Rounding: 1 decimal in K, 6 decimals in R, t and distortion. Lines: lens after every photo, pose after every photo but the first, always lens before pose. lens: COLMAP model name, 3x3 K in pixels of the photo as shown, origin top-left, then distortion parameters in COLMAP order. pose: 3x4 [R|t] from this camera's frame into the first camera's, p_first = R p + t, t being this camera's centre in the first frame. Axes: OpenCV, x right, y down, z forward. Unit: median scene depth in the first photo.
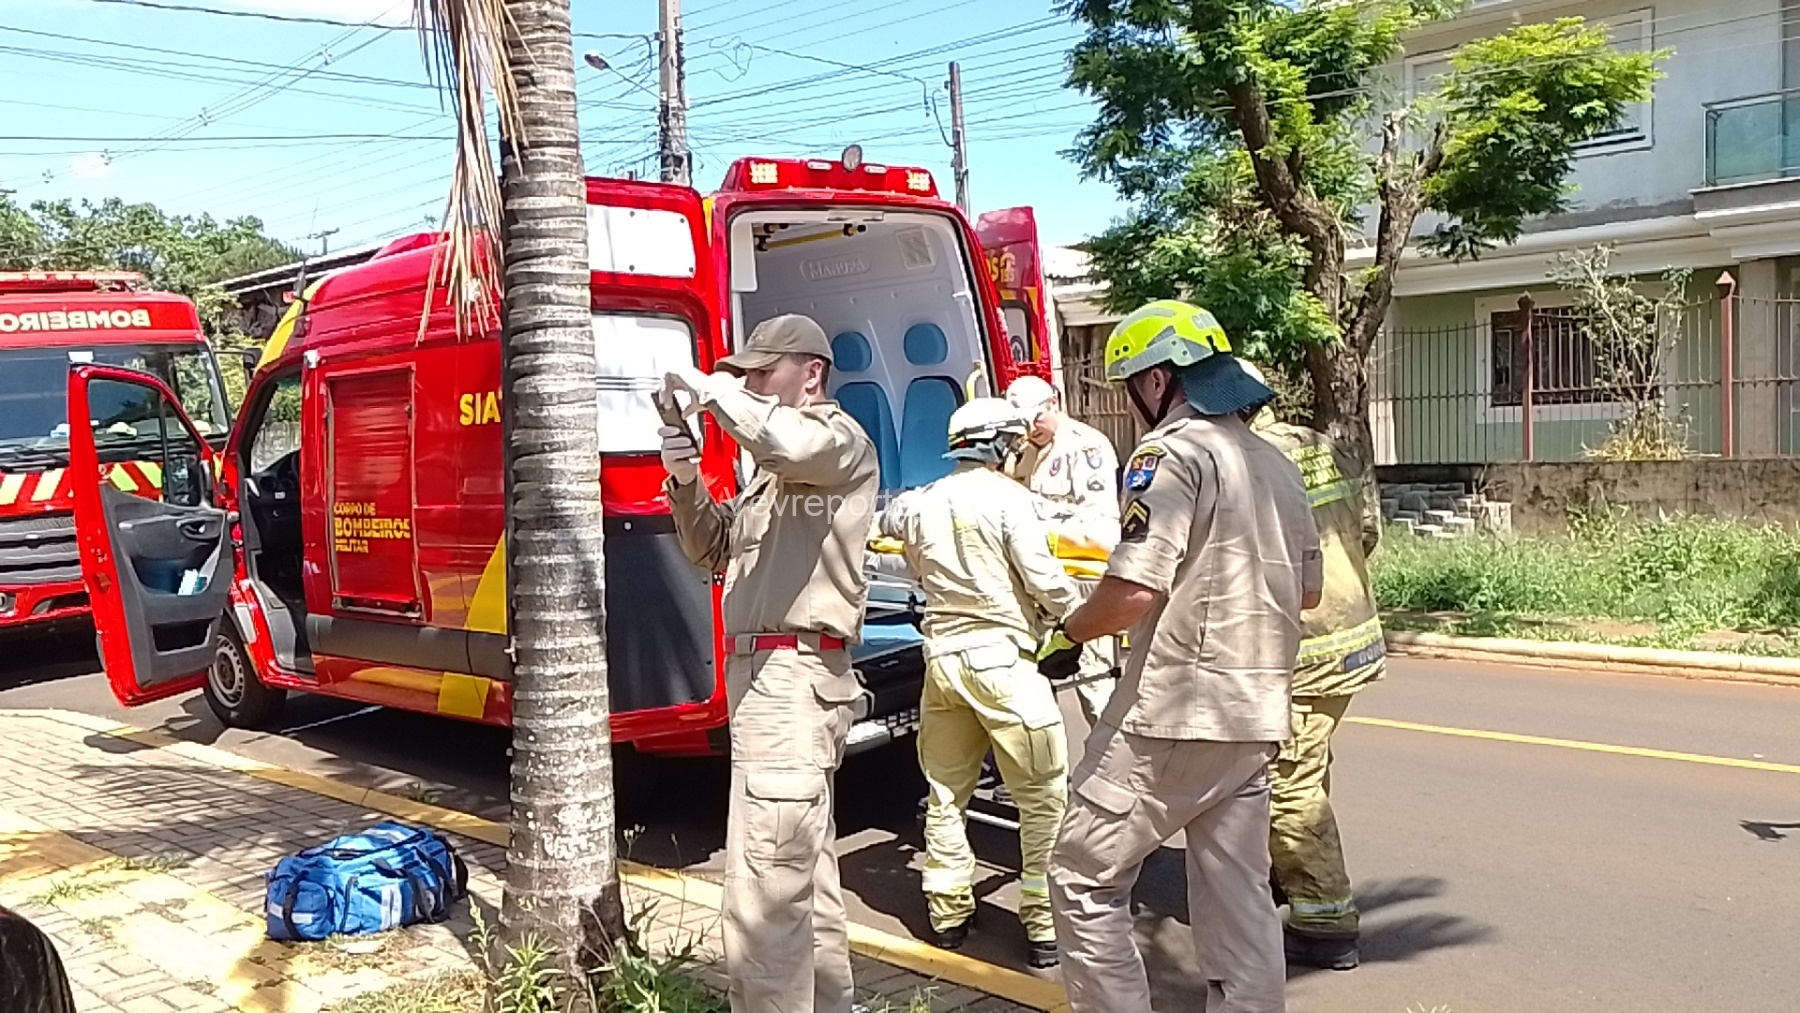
lens RADIAL K [[1495.3, 0, 904.0], [0, 1495.3, 513.6], [0, 0, 1]] dist [0.092418, -0.152166]
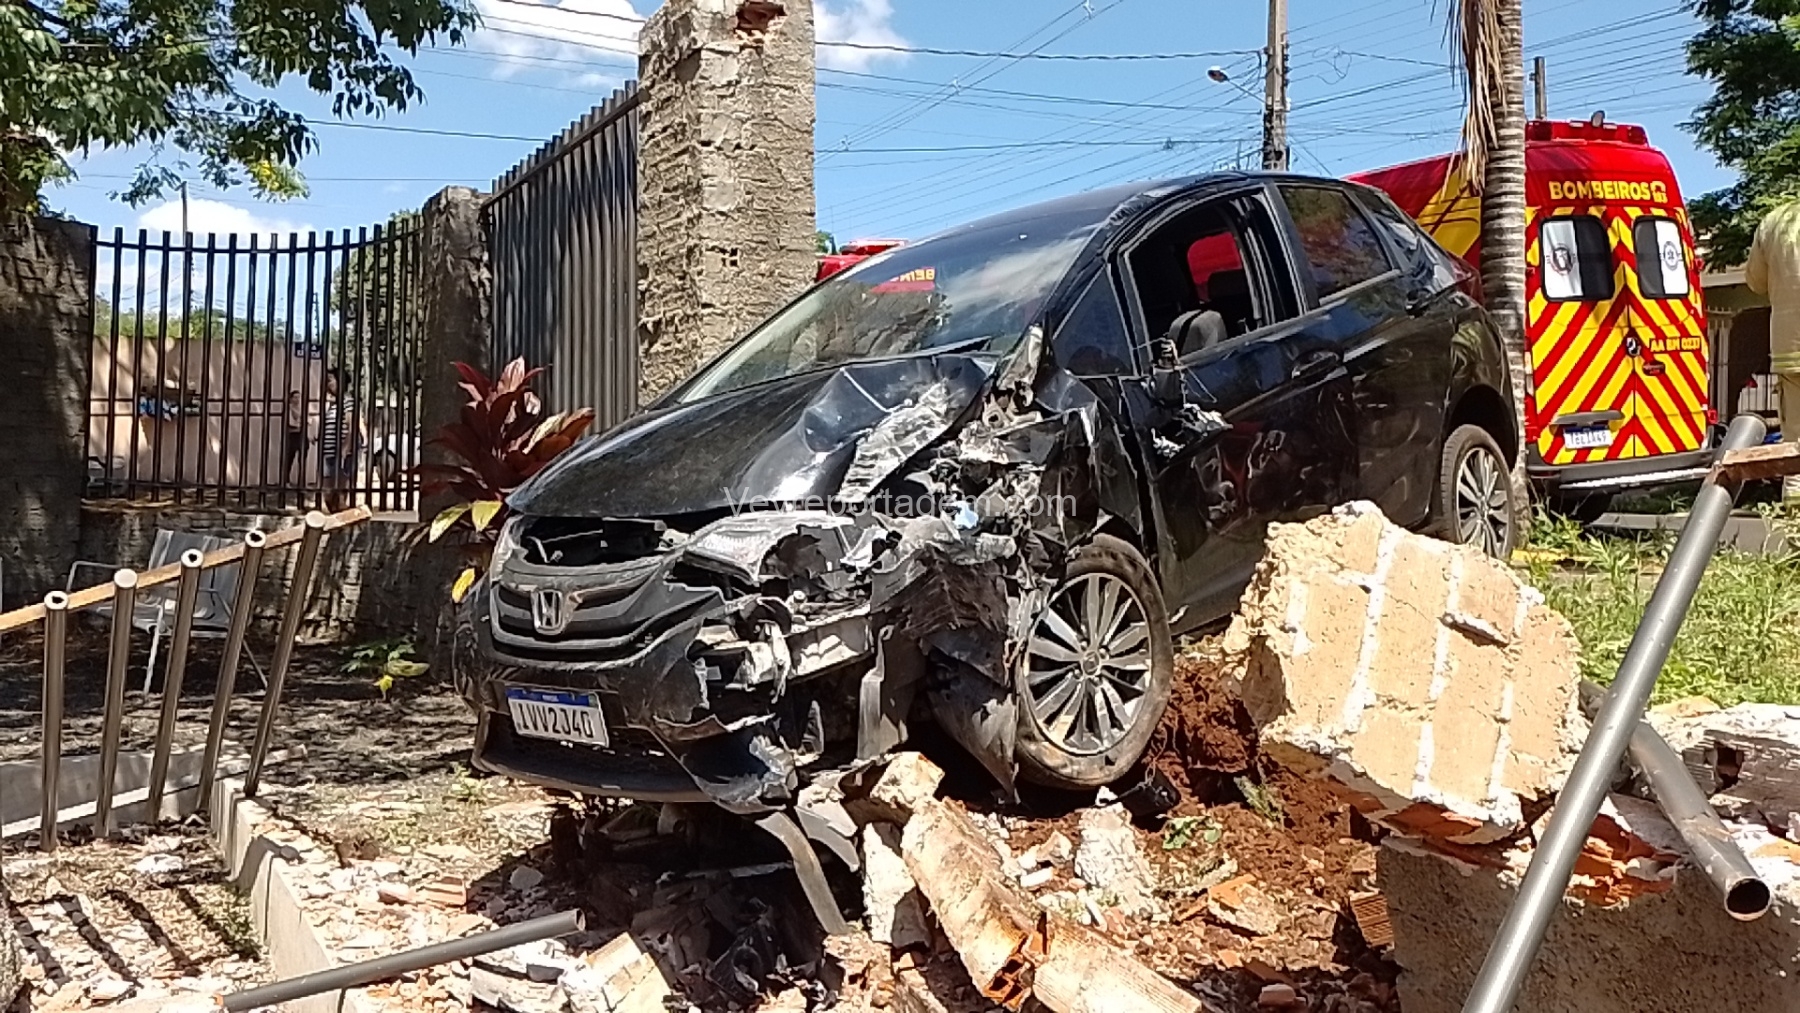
lens RADIAL K [[1495.3, 0, 907.7], [0, 1495.3, 513.7], [0, 0, 1]] dist [0.092418, -0.152166]
pose [[0.954918, 0.033117, -0.295018, -0.133700], [-0.035928, 0.999346, -0.004110, 0.113804], [0.294689, 0.014524, 0.955483, -0.388677]]
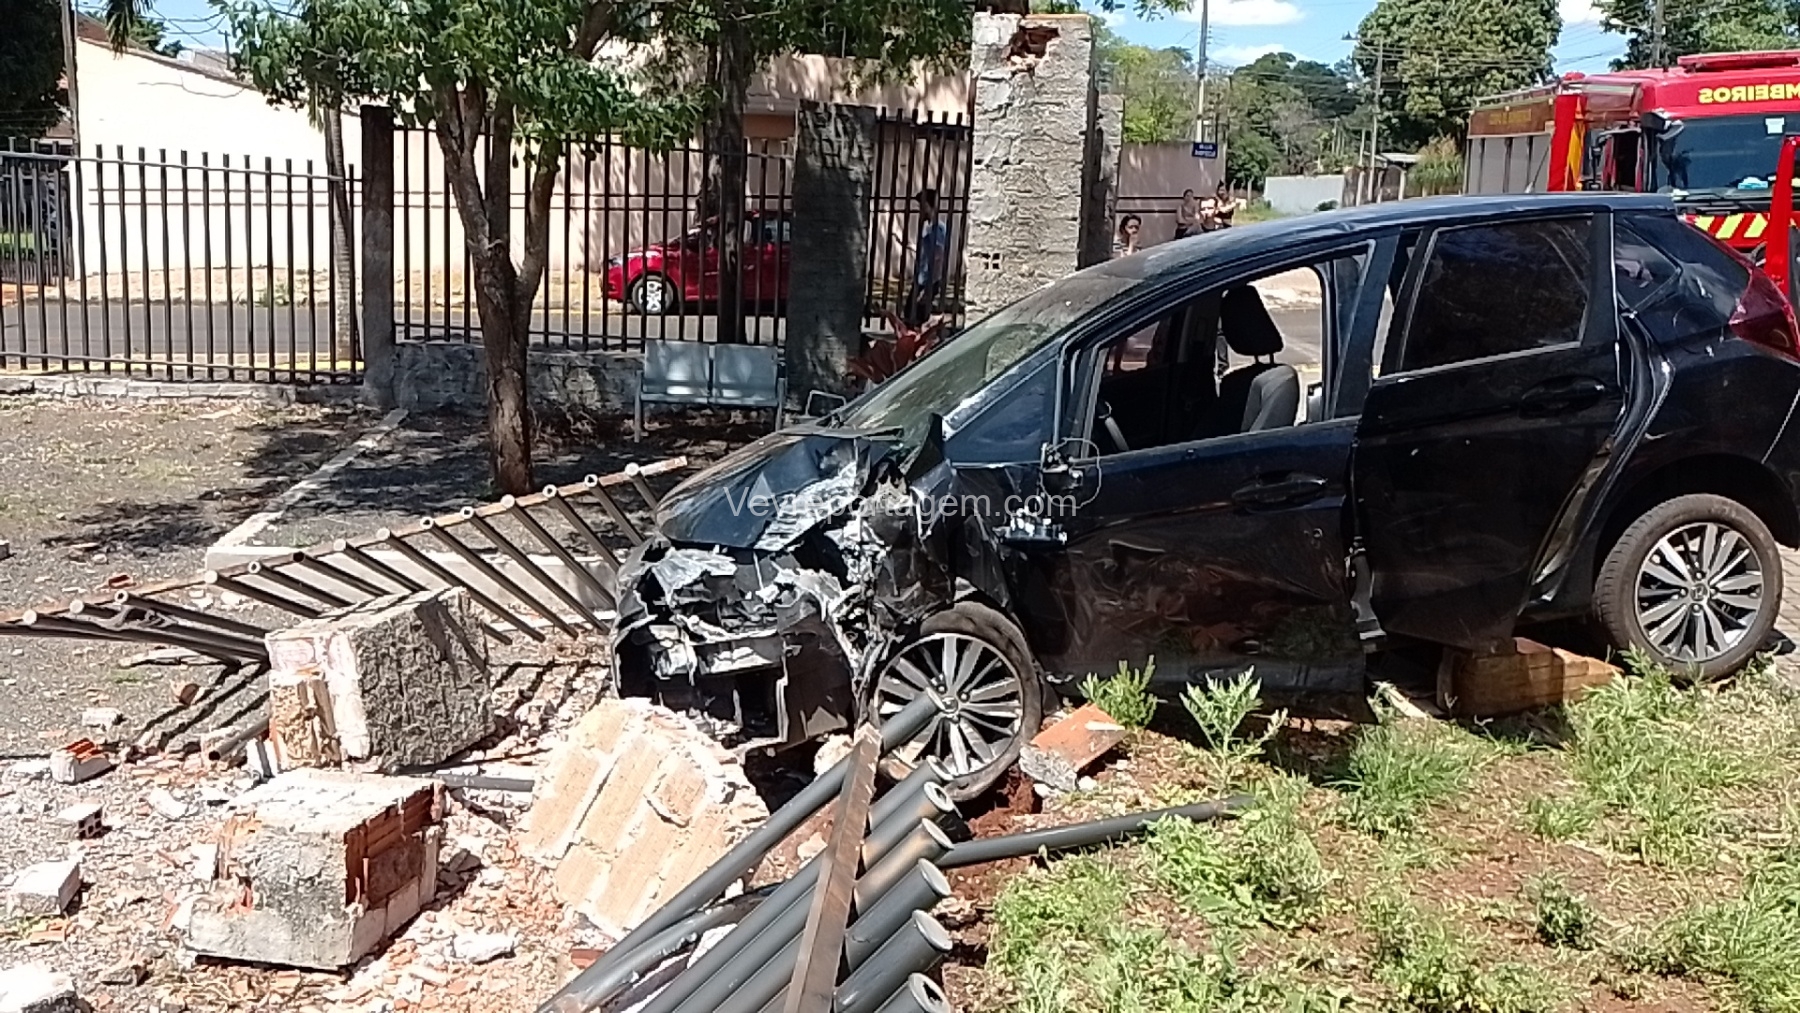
lens RADIAL K [[1495.3, 0, 904.1], [0, 1495.3, 510.7], [0, 0, 1]] dist [0.092418, -0.152166]
pose [[0.562957, 0.212072, -0.798815, 0.108718], [-0.082298, 0.976099, 0.201140, 0.014587], [0.822378, -0.047492, 0.566955, -0.294933]]
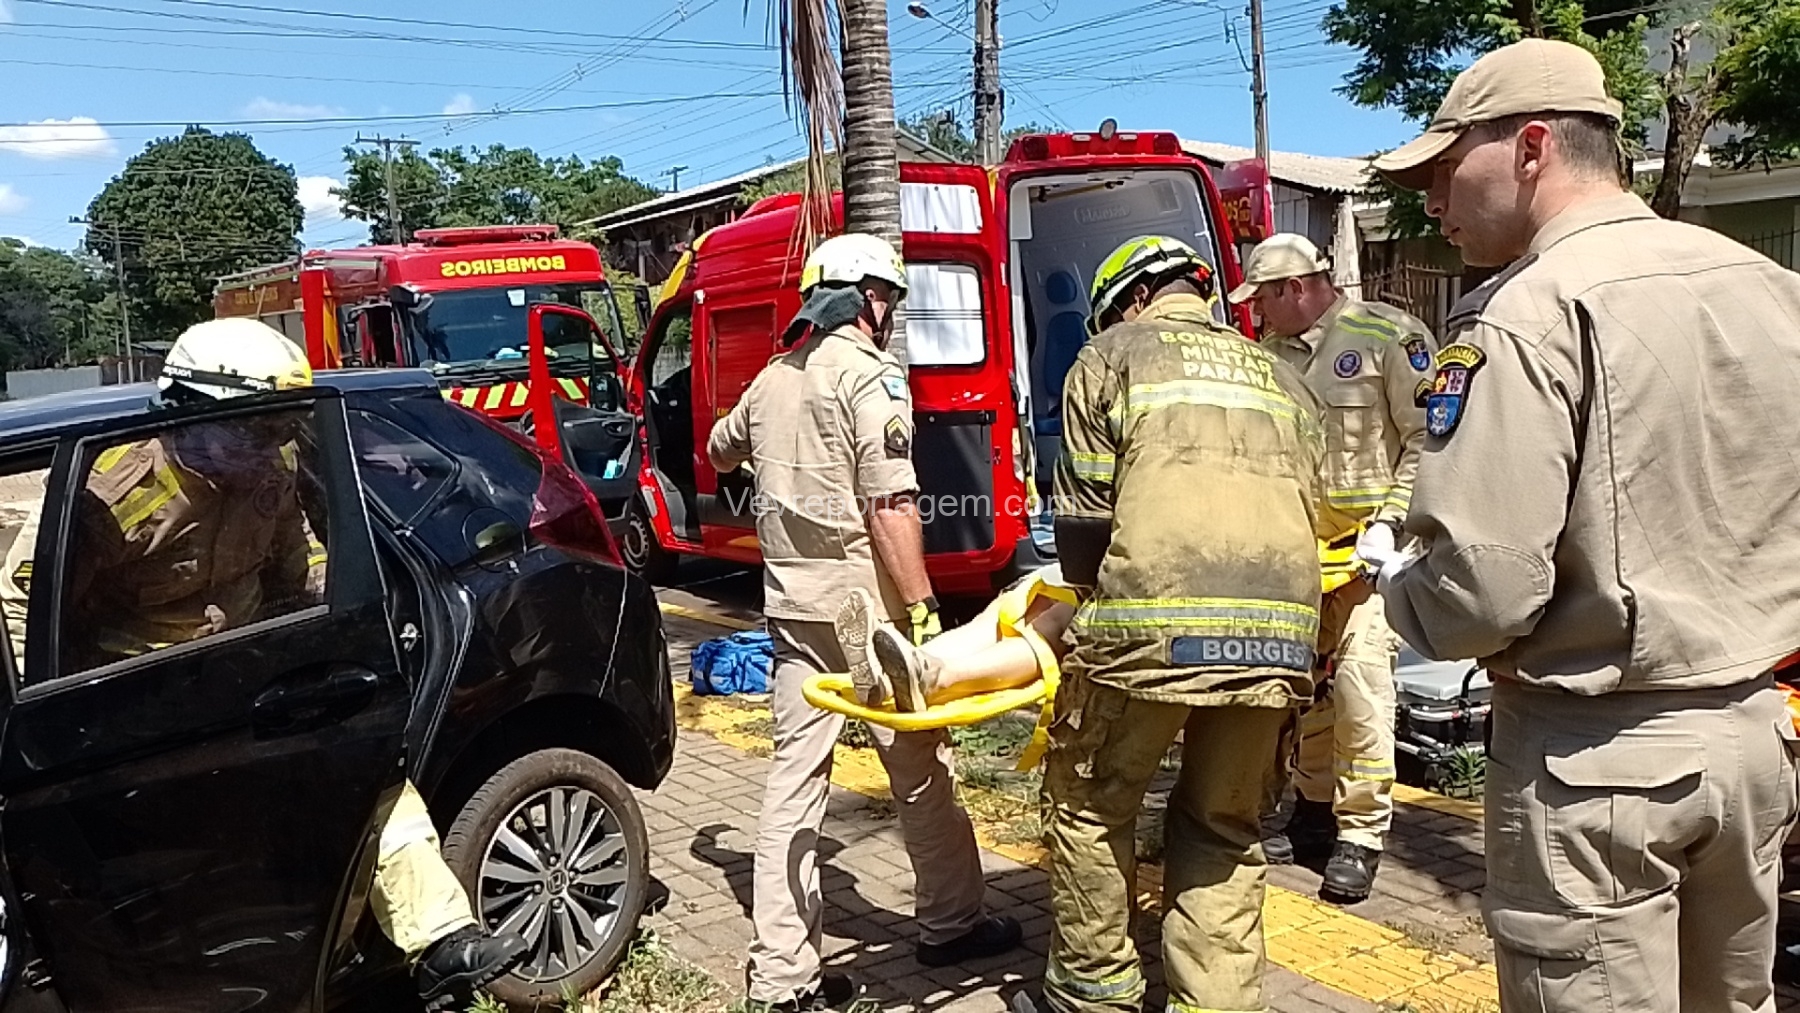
lens RADIAL K [[1495.3, 0, 897.2], [0, 1495.3, 515.1], [0, 0, 1]] dist [0.092418, -0.152166]
pose [[0.976602, 0.013621, -0.214622, 0.038602], [-0.001786, 0.998471, 0.055240, 0.009843], [0.215046, -0.053565, 0.975134, -0.165328]]
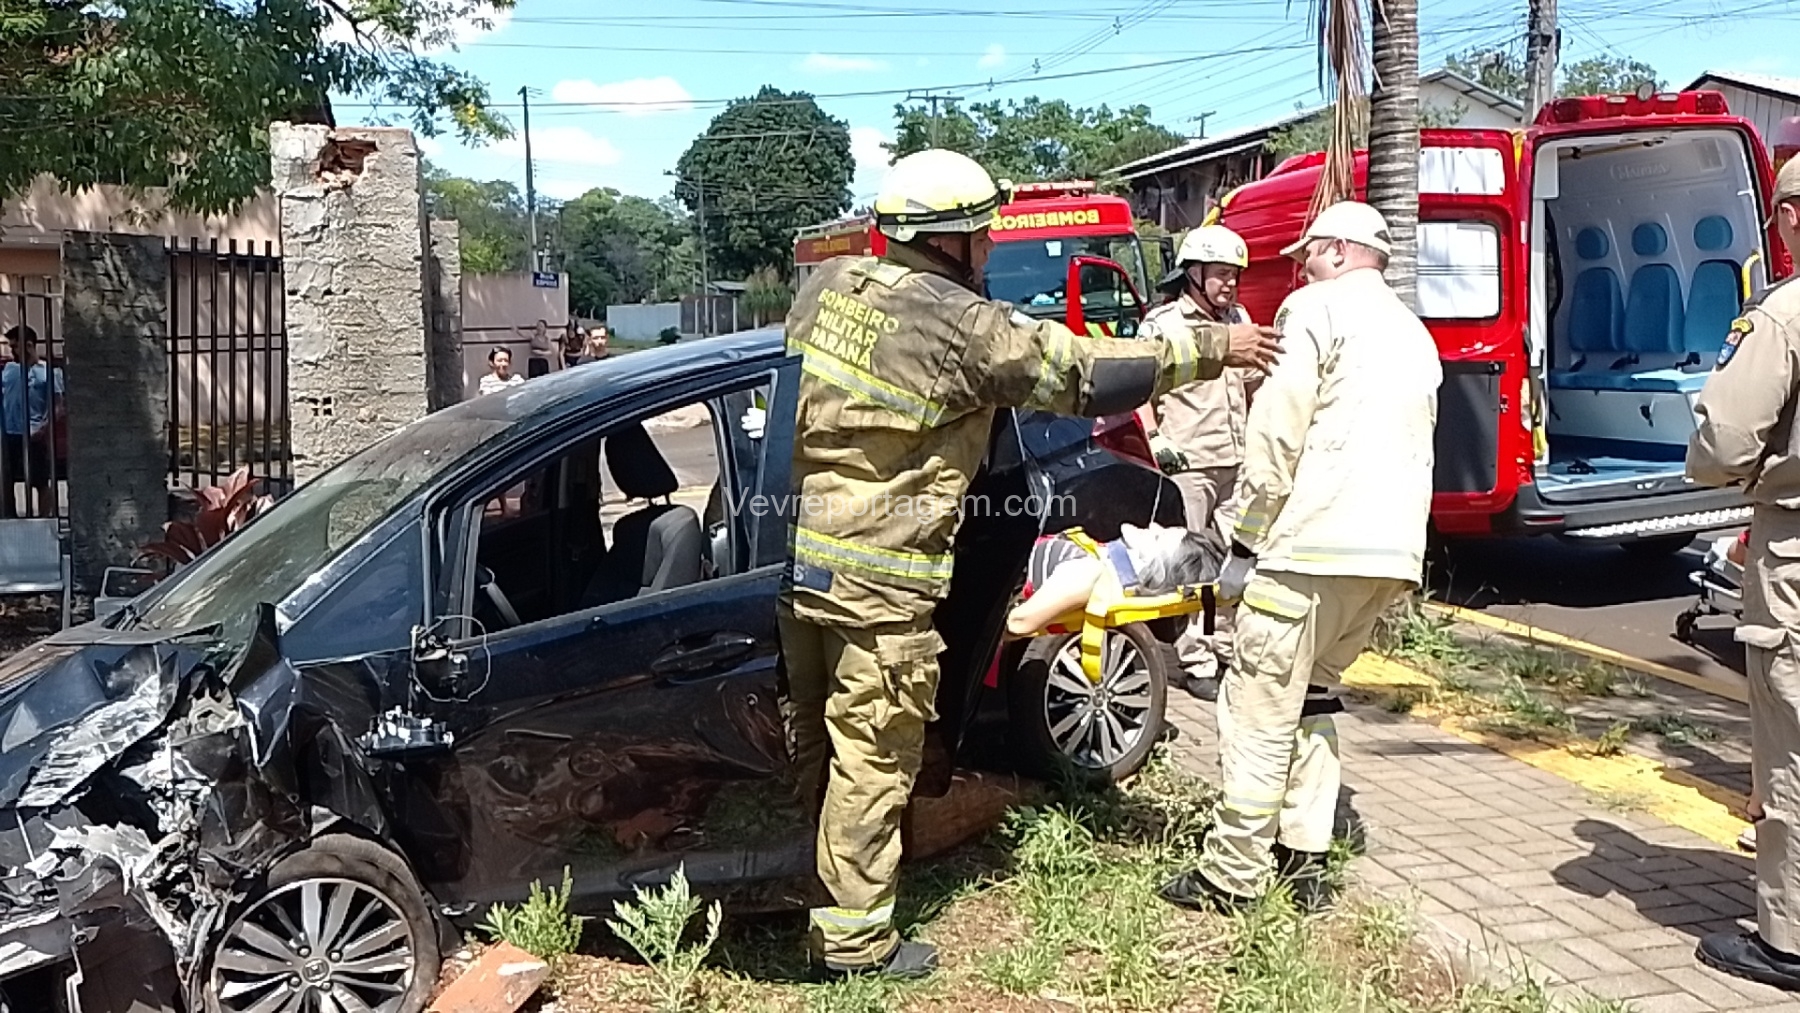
lens RADIAL K [[1495.3, 0, 903.0], [0, 1495.3, 516.0], [0, 0, 1]] dist [0.092418, -0.152166]
pose [[0.853537, 0.084619, -0.514115, 0.068092], [-0.040045, 0.994459, 0.097197, 0.014162], [0.519492, -0.062374, 0.852196, -0.262204]]
